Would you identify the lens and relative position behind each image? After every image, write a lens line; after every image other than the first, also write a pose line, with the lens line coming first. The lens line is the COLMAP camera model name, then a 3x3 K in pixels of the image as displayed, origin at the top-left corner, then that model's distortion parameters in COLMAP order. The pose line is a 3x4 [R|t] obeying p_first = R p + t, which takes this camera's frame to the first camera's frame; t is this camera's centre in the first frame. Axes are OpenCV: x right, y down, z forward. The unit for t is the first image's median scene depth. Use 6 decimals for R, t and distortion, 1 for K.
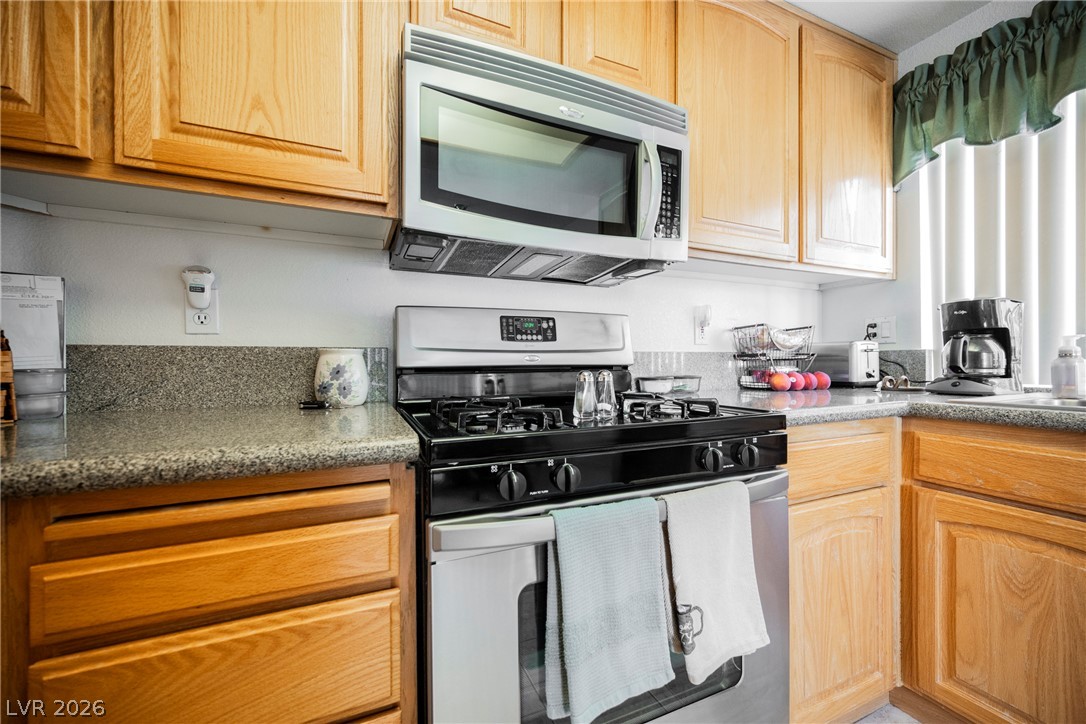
lens RADIAL K [[424.9, 0, 541.5], [0, 424.9, 363.4], [0, 0, 1]] dist [-0.003005, 0.000414]
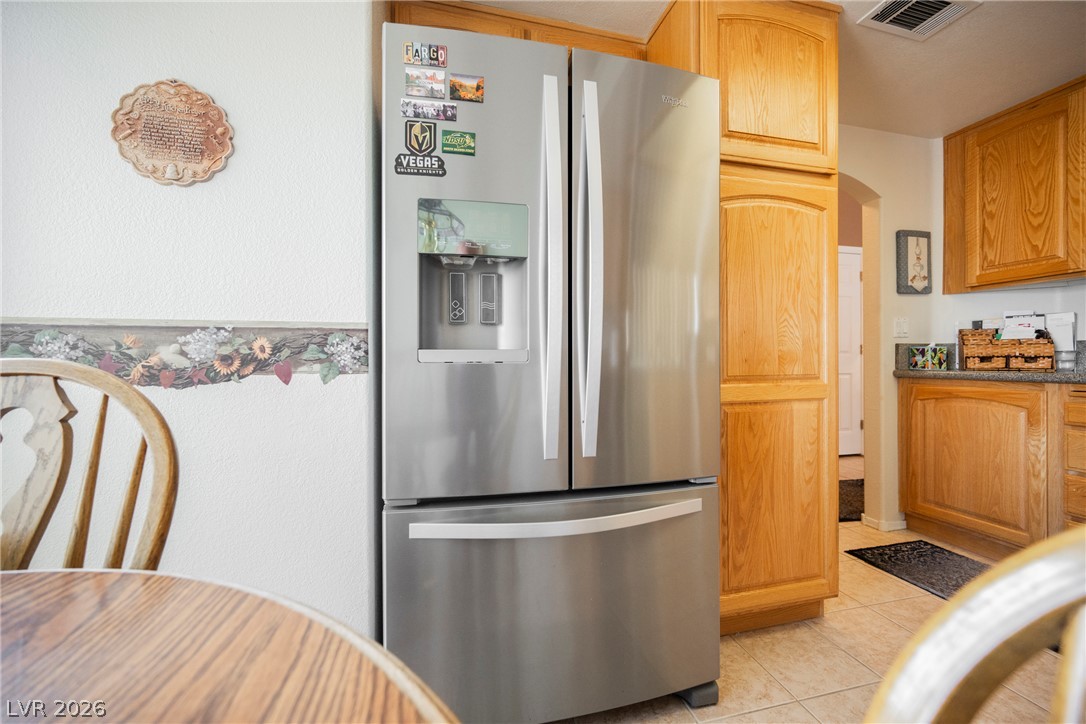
lens RADIAL K [[424.9, 0, 549.4], [0, 424.9, 359.9], [0, 0, 1]] dist [-0.003005, 0.000414]
pose [[-0.171429, 0.006298, -0.985176, 1.397408], [0.003453, 0.999977, 0.005792, 0.032602], [0.985190, -0.002409, -0.171447, -1.211673]]
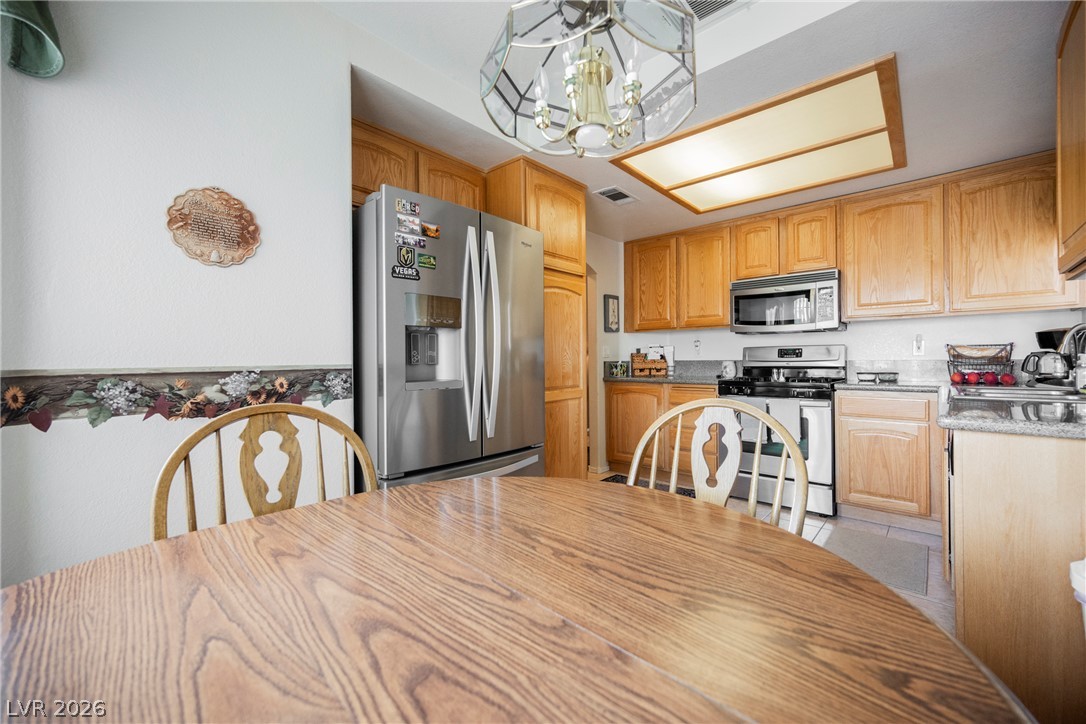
lens RADIAL K [[424.9, 0, 544.5], [0, 424.9, 360.5], [0, 0, 1]] dist [-0.003005, 0.000414]
pose [[0.399070, 0.004847, -0.916908, 2.132095], [0.005821, 0.999952, 0.007819, -0.073041], [0.916902, -0.008458, 0.399023, -1.784098]]
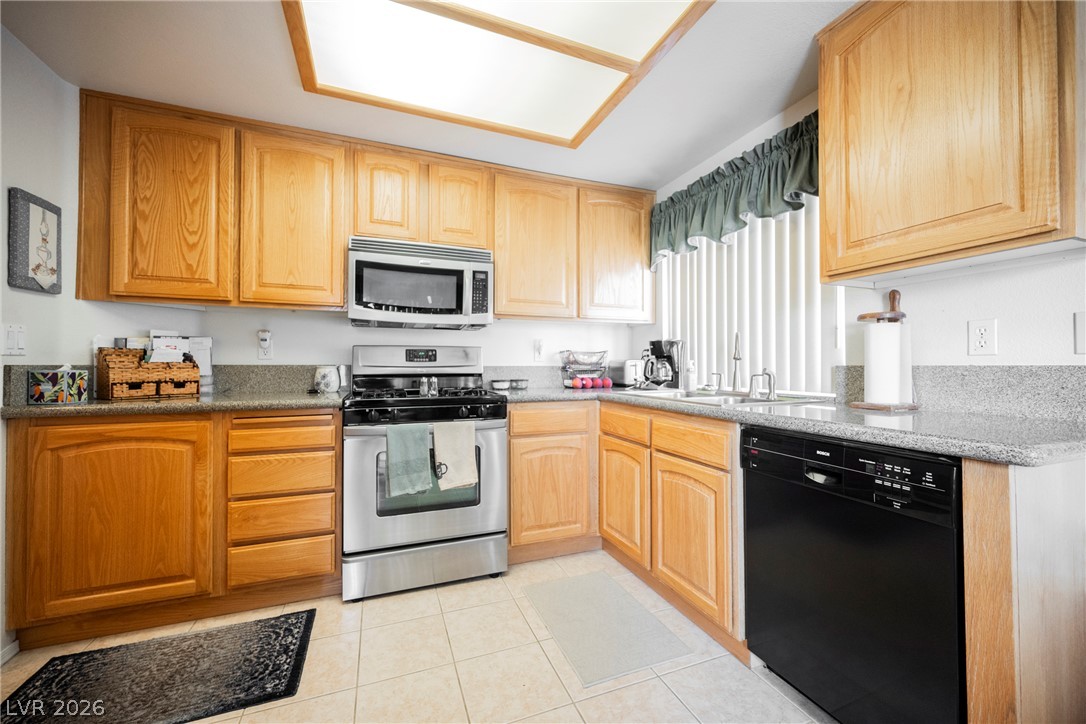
lens RADIAL K [[424.9, 0, 543.2], [0, 424.9, 361.7], [0, 0, 1]] dist [-0.003005, 0.000414]
pose [[0.998822, 0.004240, -0.048331, 0.733233], [-0.004827, 0.999916, -0.012037, -0.035865], [0.048276, 0.012256, 0.998759, -1.107392]]
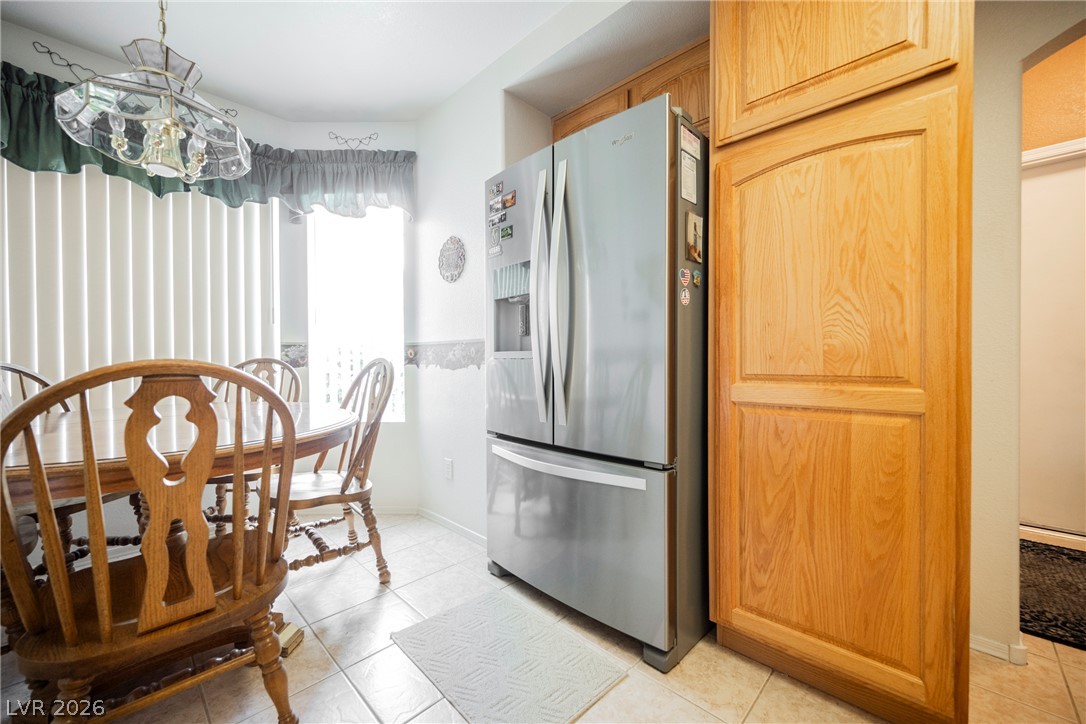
lens RADIAL K [[424.9, 0, 545.4], [0, 424.9, 364.8], [0, 0, 1]] dist [-0.003005, 0.000414]
pose [[-0.927403, 0.013303, -0.373828, 0.998904], [0.008277, 0.999853, 0.015048, 0.041763], [0.373973, 0.010861, -0.927376, -0.027891]]
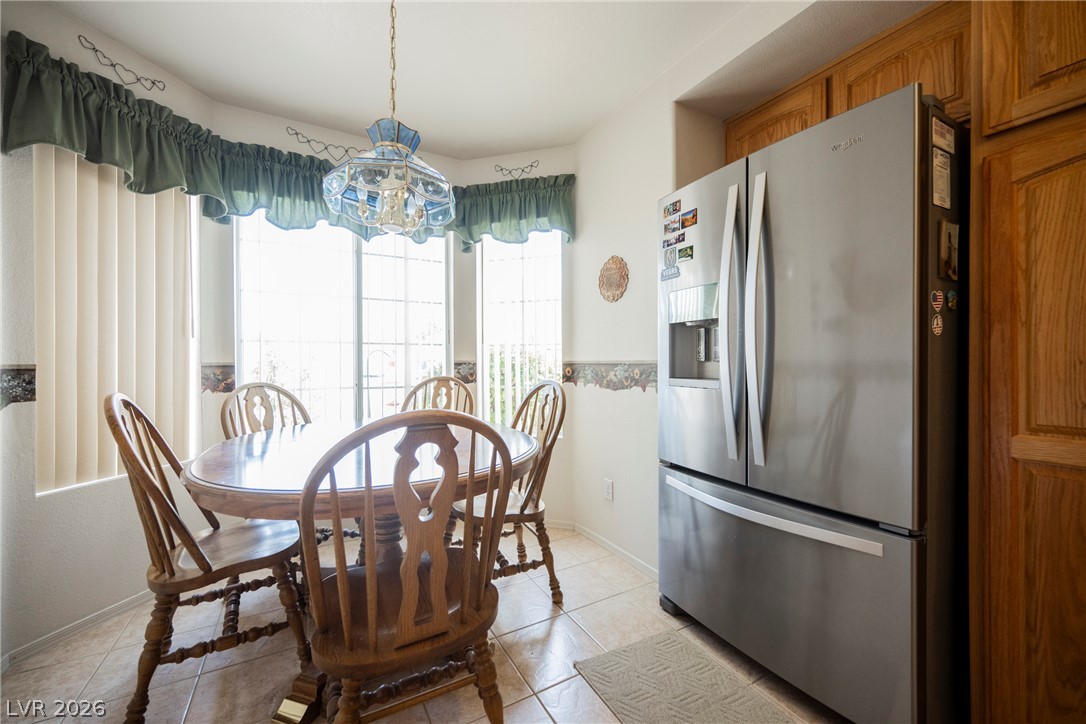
lens RADIAL K [[424.9, 0, 545.0], [0, 424.9, 362.4], [0, 0, 1]] dist [-0.003005, 0.000414]
pose [[-0.994948, 0.009719, -0.099916, 1.181172], [0.009217, 0.999942, 0.005483, -0.056739], [0.099964, 0.004535, -0.994981, -0.113763]]
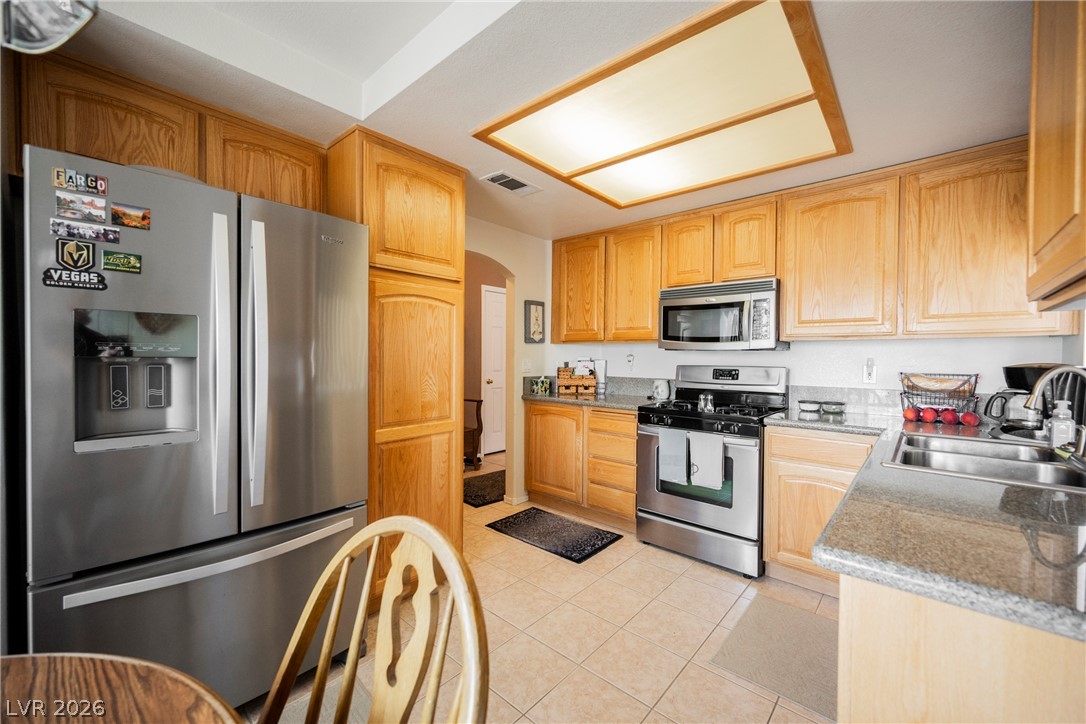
lens RADIAL K [[424.9, 0, 540.0], [0, 424.9, 363.1], [0, 0, 1]] dist [-0.003005, 0.000414]
pose [[0.410459, 0.022712, -0.911596, 1.940444], [-0.010969, 0.999740, 0.019969, -0.205859], [0.911813, 0.001803, 0.410602, -1.036347]]
